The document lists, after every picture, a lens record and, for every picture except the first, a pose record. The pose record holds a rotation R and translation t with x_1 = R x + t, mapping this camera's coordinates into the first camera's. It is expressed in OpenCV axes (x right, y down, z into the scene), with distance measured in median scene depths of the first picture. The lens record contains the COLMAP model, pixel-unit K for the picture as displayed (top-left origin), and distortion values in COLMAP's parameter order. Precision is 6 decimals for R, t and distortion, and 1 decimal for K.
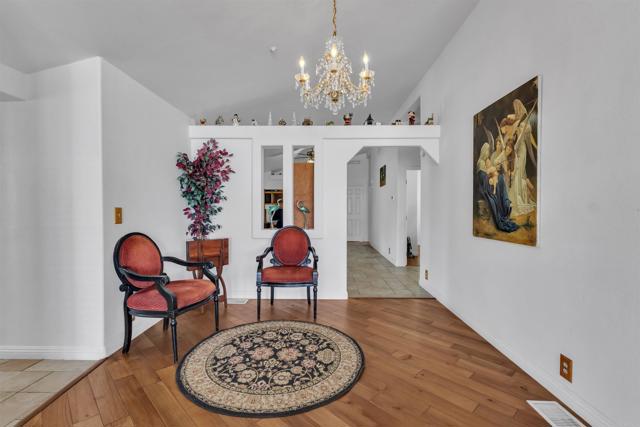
lens RADIAL K [[297.5, 0, 318.6], [0, 297.5, 214.2], [0, 0, 1]] dist [0.002356, 0.000574]
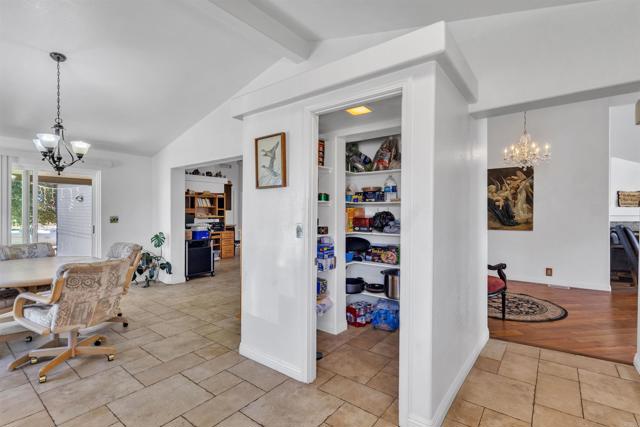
lens RADIAL K [[297.5, 0, 322.9], [0, 297.5, 214.9], [0, 0, 1]] dist [0.002356, 0.000574]
pose [[0.597639, -0.000204, 0.801765, -2.020465], [0.011166, 0.999905, -0.008069, -0.023988], [-0.801688, 0.013775, 0.597585, 0.753459]]
